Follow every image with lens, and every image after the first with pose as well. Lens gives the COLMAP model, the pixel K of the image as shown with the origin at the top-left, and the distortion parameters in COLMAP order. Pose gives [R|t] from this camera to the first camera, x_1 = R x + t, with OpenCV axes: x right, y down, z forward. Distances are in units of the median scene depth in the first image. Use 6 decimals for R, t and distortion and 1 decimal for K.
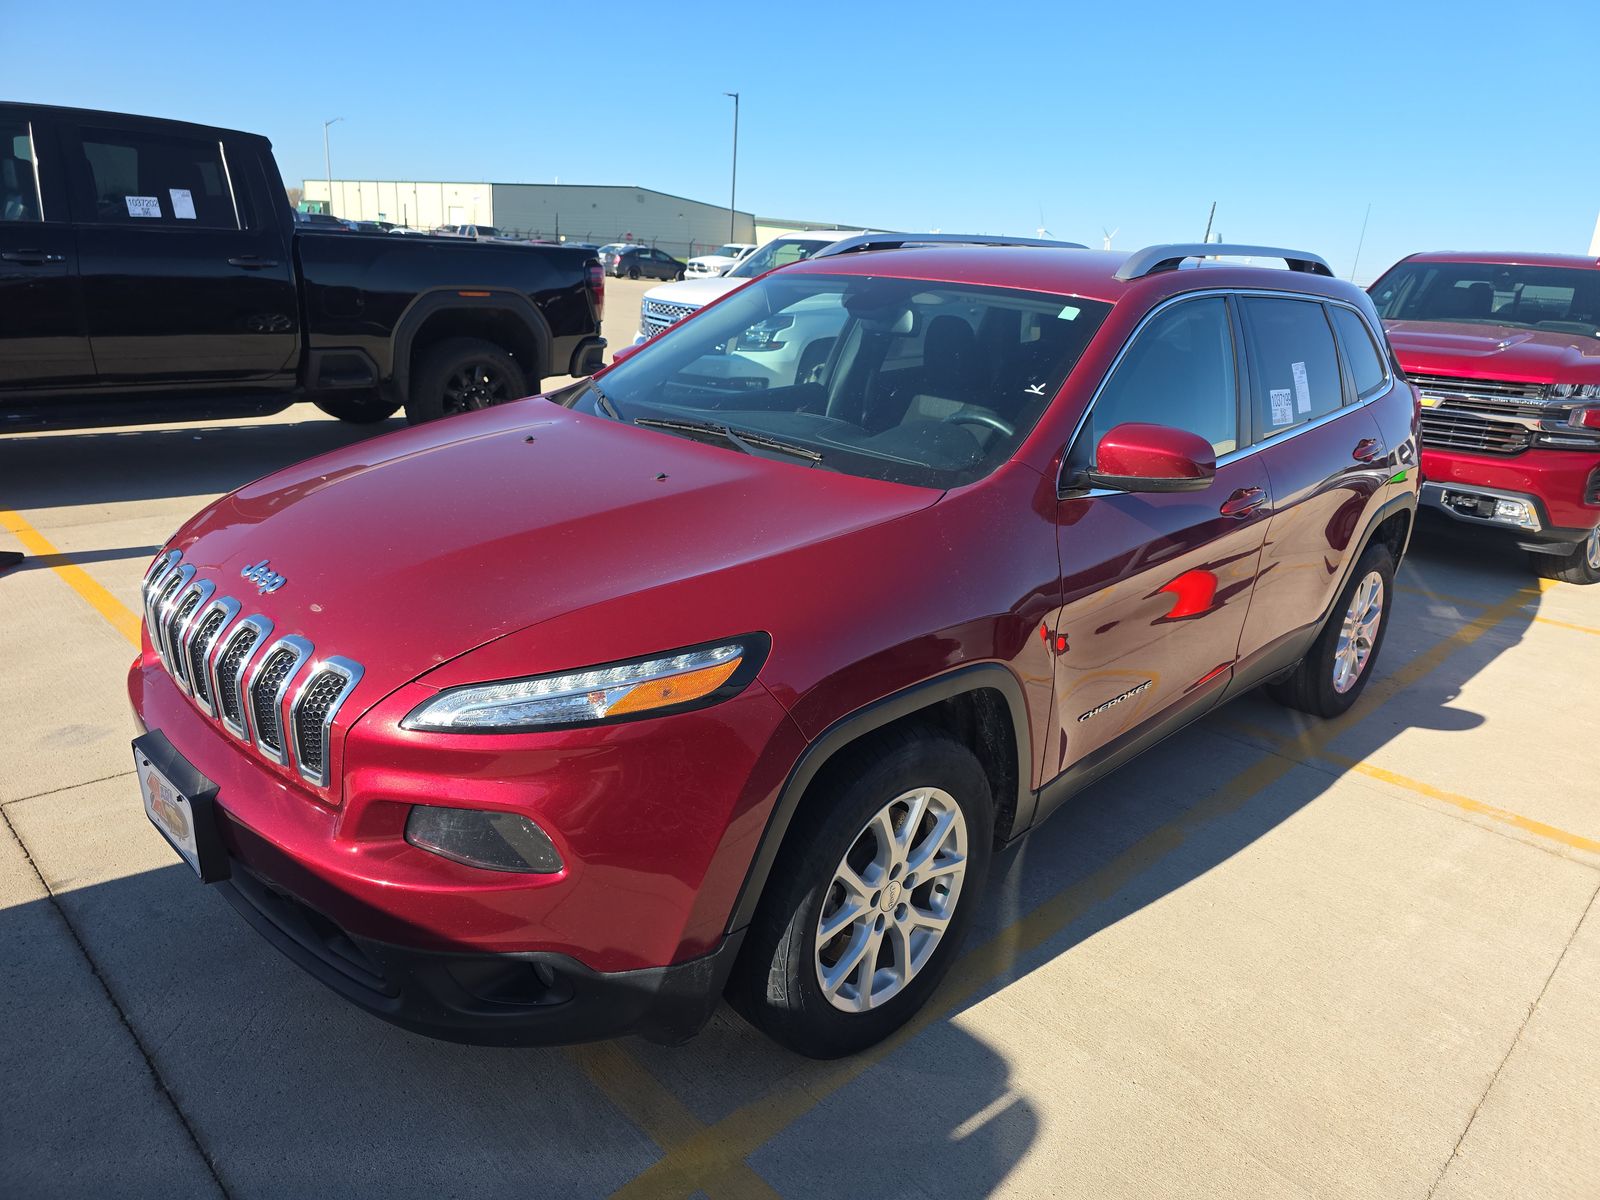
lens RADIAL K [[1080.7, 0, 794.3], [0, 1080.7, 594.0], [0, 0, 1]] dist [-0.007213, -0.003939]
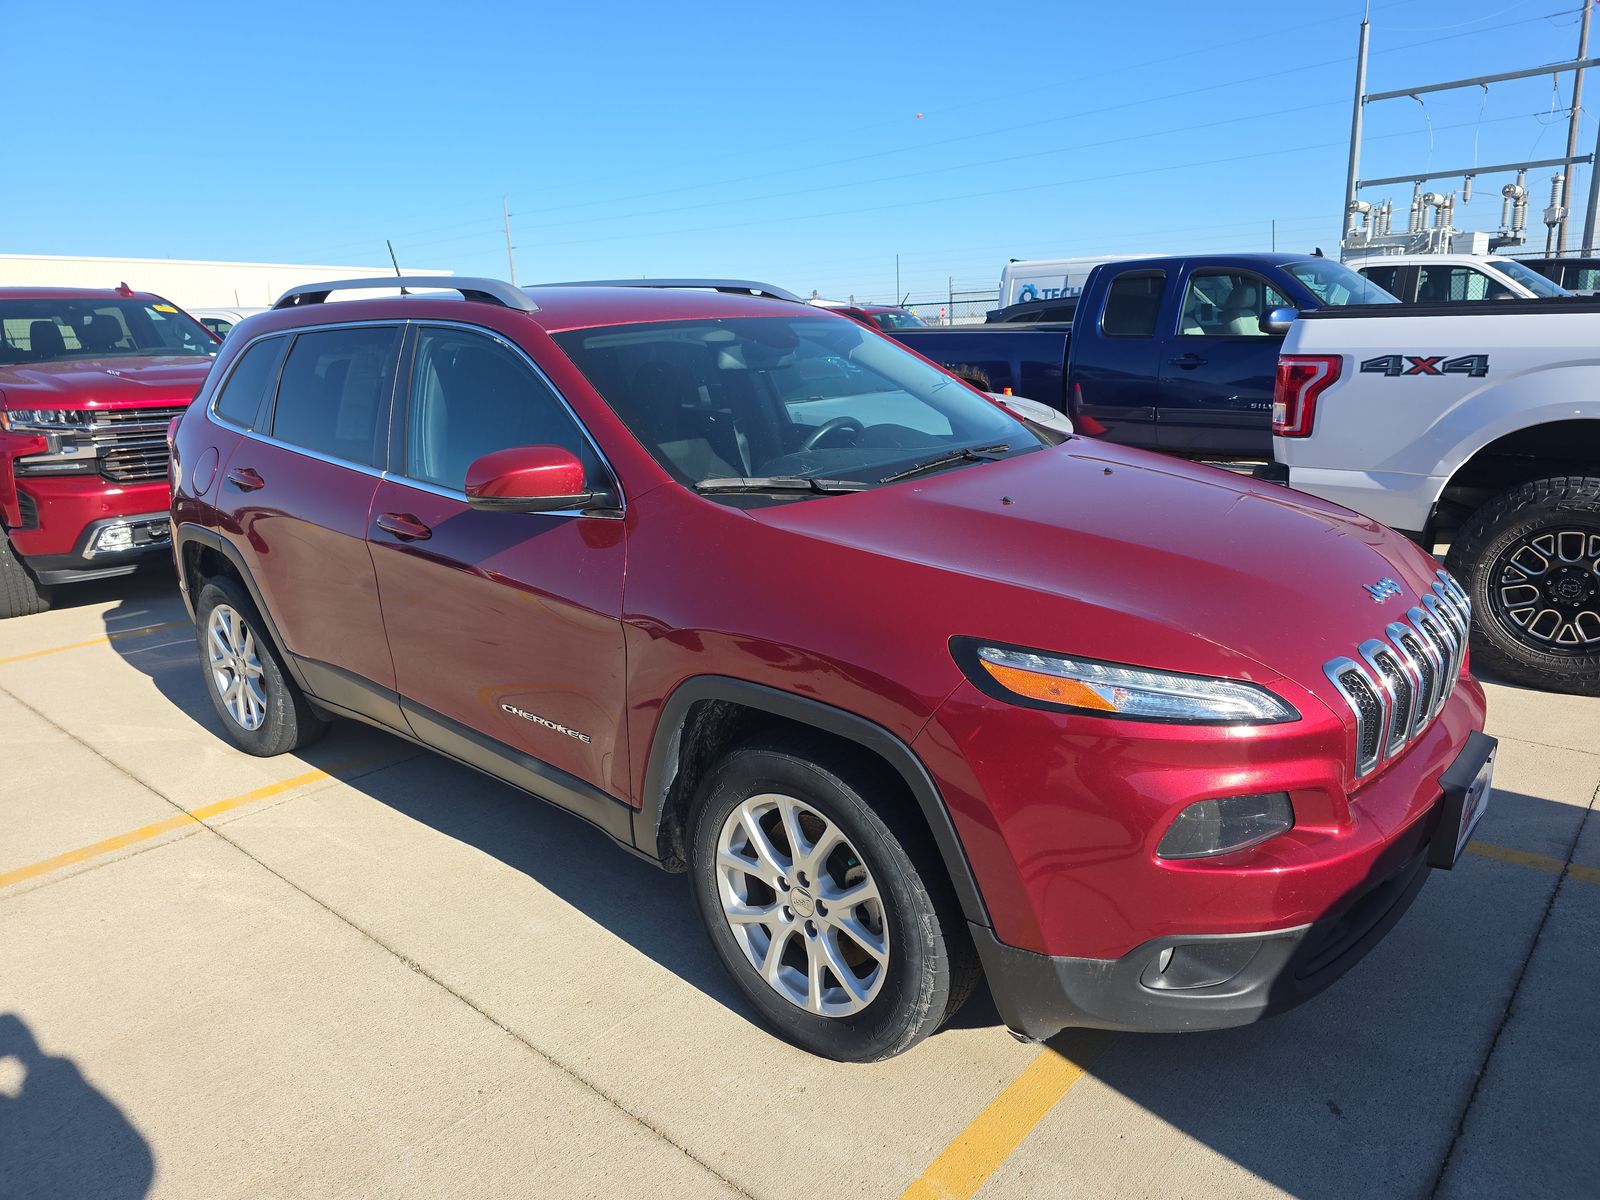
lens RADIAL K [[1080.7, 0, 796.6], [0, 1080.7, 597.1], [0, 0, 1]] dist [-0.007213, -0.003939]
pose [[-0.056017, -0.285596, 0.956711, -1.269994], [0.310543, 0.905704, 0.288553, -0.421390], [-0.948907, 0.313264, 0.037955, 1.291784]]
